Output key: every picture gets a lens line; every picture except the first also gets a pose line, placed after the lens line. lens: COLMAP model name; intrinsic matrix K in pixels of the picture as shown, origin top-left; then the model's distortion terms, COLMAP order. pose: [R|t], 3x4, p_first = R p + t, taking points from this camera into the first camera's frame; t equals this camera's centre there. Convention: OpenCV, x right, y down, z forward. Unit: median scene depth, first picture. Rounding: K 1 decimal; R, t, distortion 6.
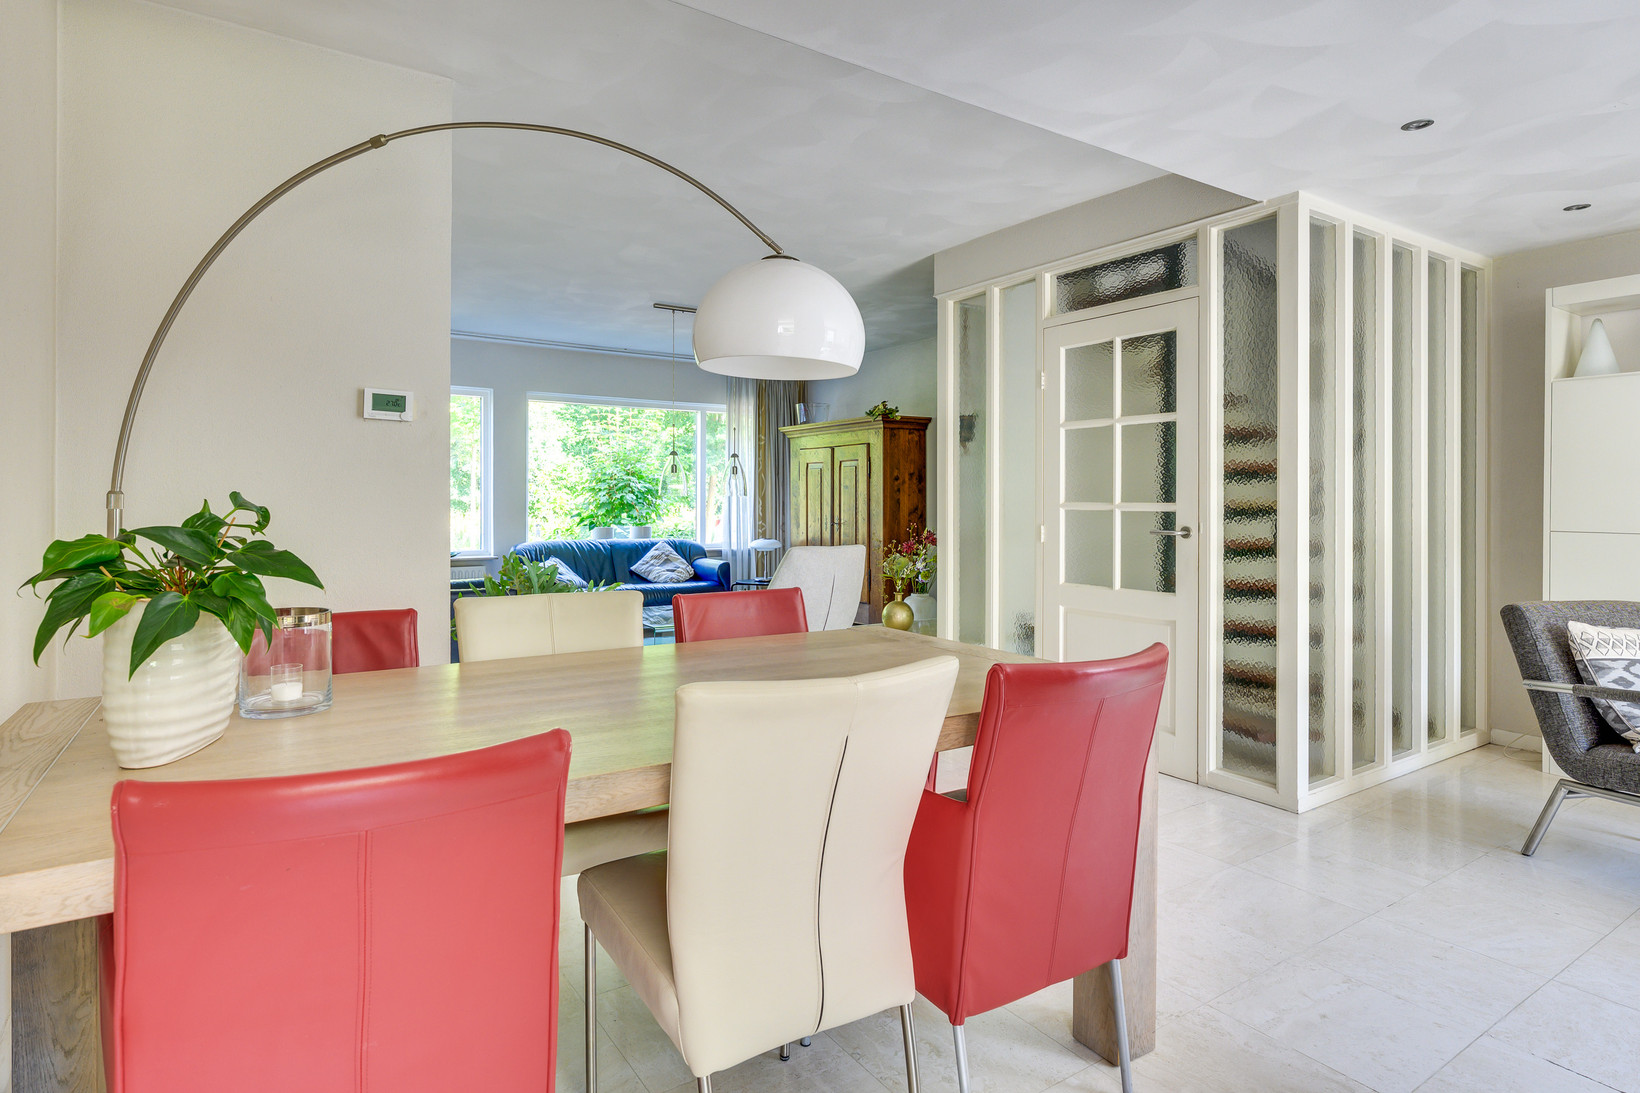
lens RADIAL K [[859.0, 0, 808.5], [0, 859.0, 505.1], [0, 0, 1]] dist [0.000520, 0.000949]
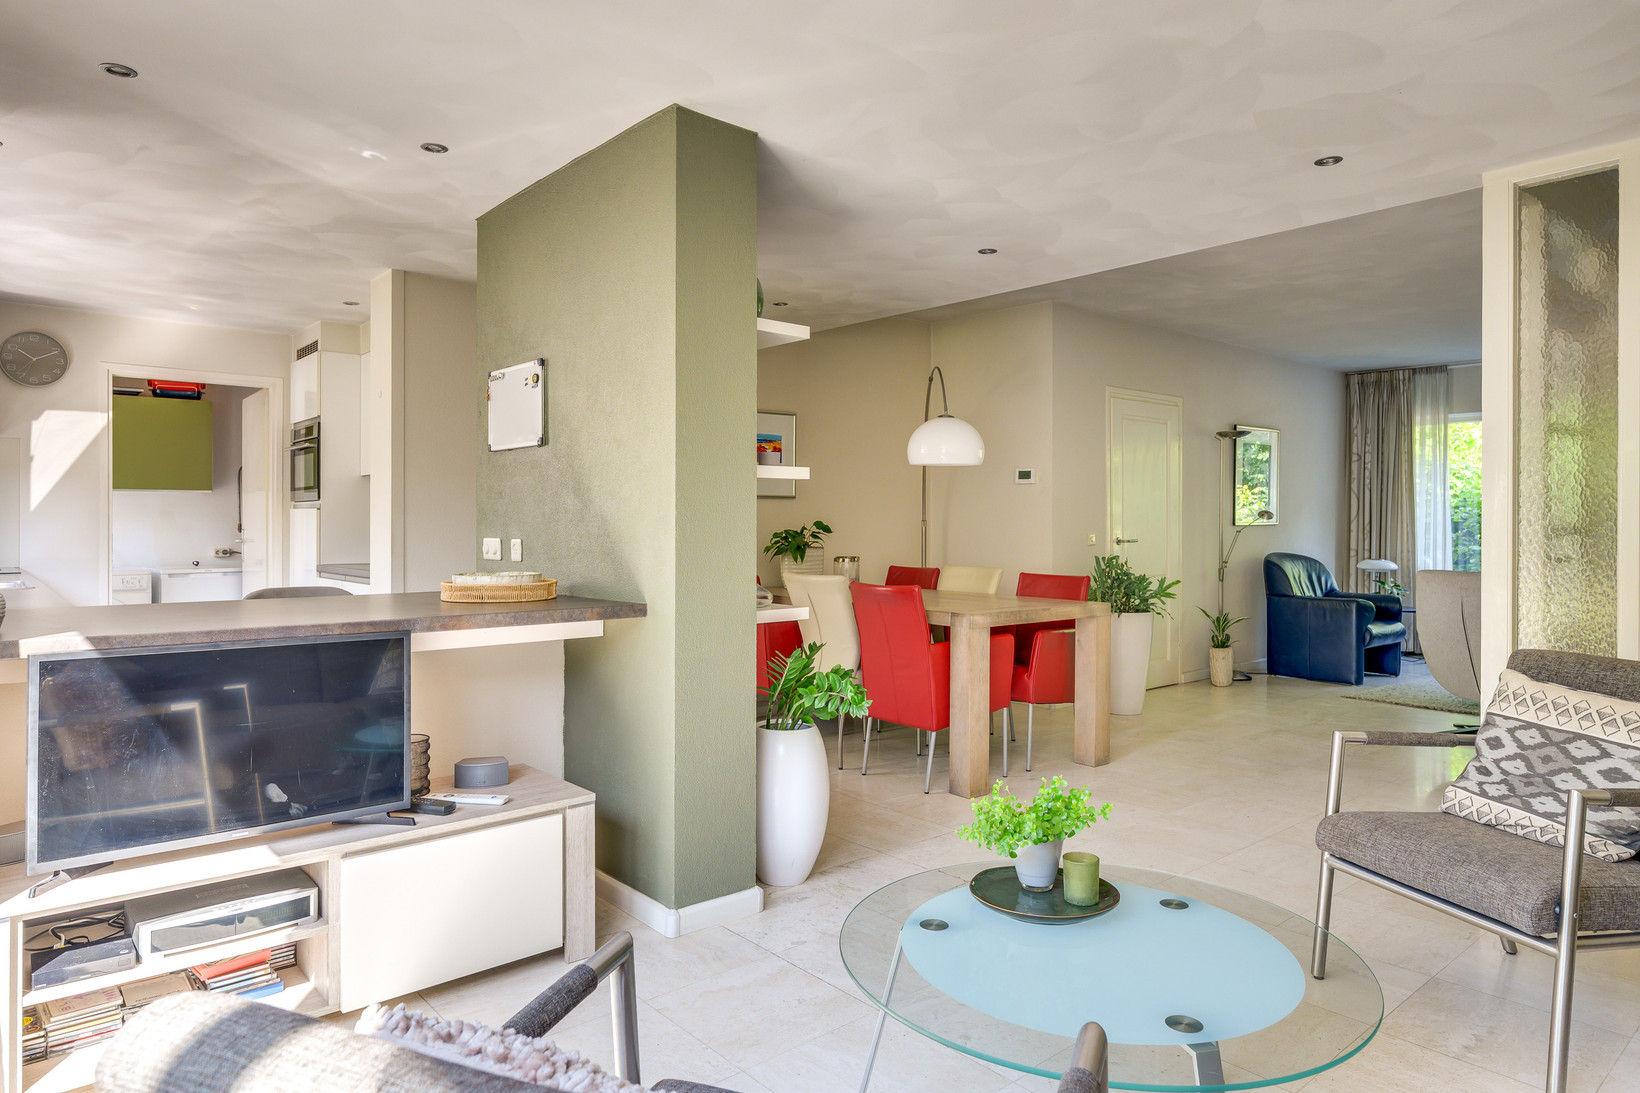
lens RADIAL K [[1003.6, 0, 824.1], [0, 1003.6, 540.1], [0, 0, 1]] dist [-0.001015, -0.000042]
pose [[0.109709, 0.011500, -0.993897, 0.644340], [-0.004010, 0.999930, 0.011127, 0.002819], [0.993956, 0.002765, 0.109747, 0.099996]]
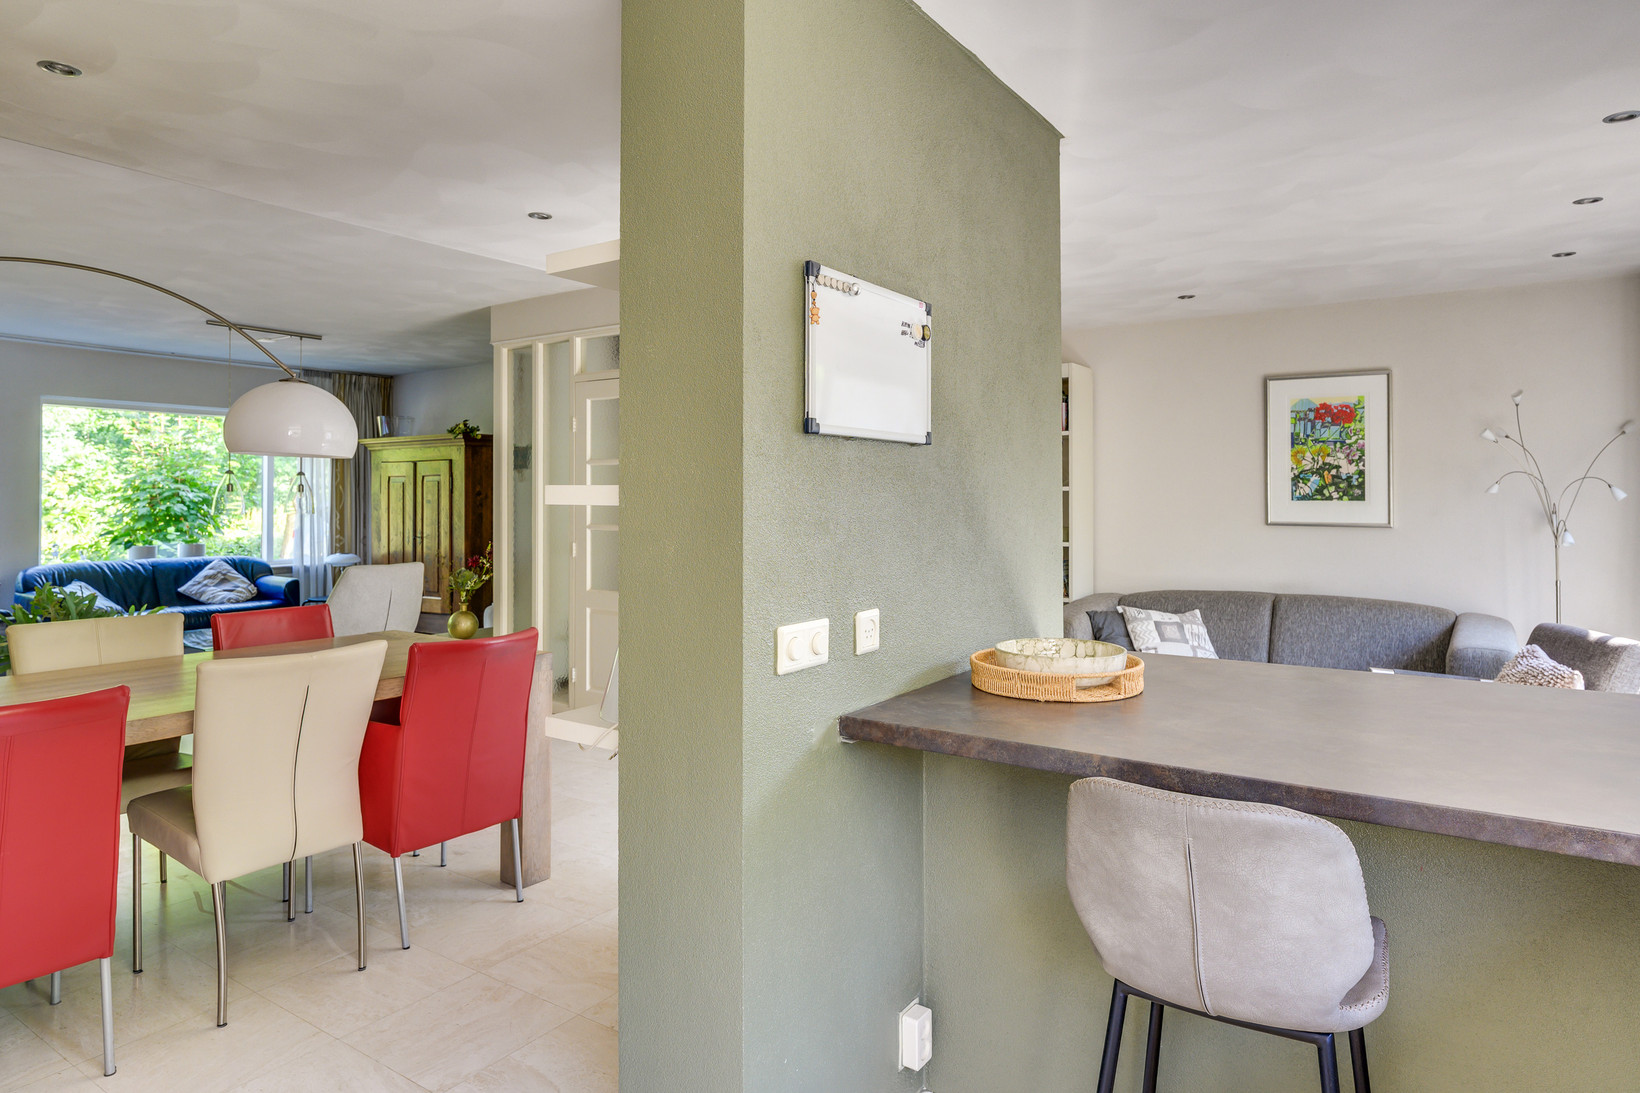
lens RADIAL K [[941.2, 0, 816.5], [0, 941.2, 485.5], [0, 0, 1]] dist [0.000230, 0.001947]
pose [[0.925654, 0.000242, 0.378371, 0.047052], [0.005963, 0.999866, -0.015229, -0.019831], [-0.378324, 0.016353, 0.925529, -0.208144]]
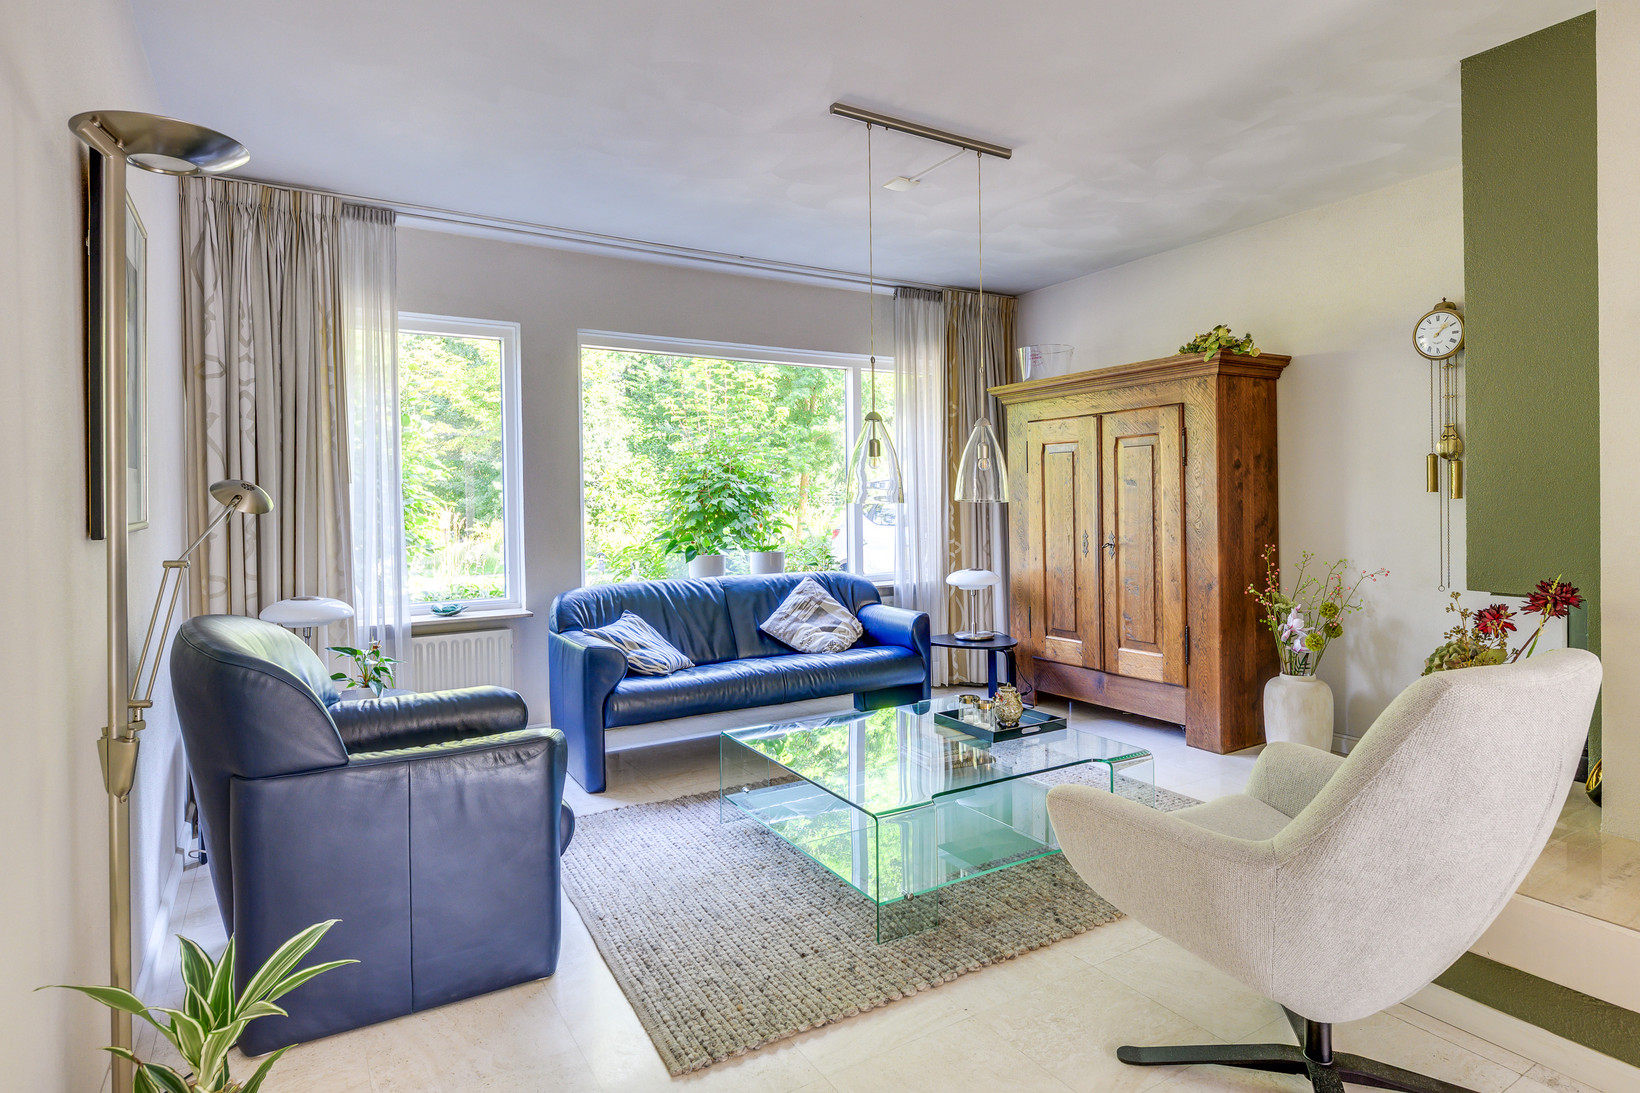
lens RADIAL K [[859.0, 0, 863.1], [0, 859.0, 514.3], [0, 0, 1]] dist [0.000520, 0.000949]
pose [[0.999814, -0.015961, -0.010811, -0.129398], [0.016076, 0.999814, 0.010623, -0.008315], [0.010639, -0.010794, 0.999885, 0.415891]]
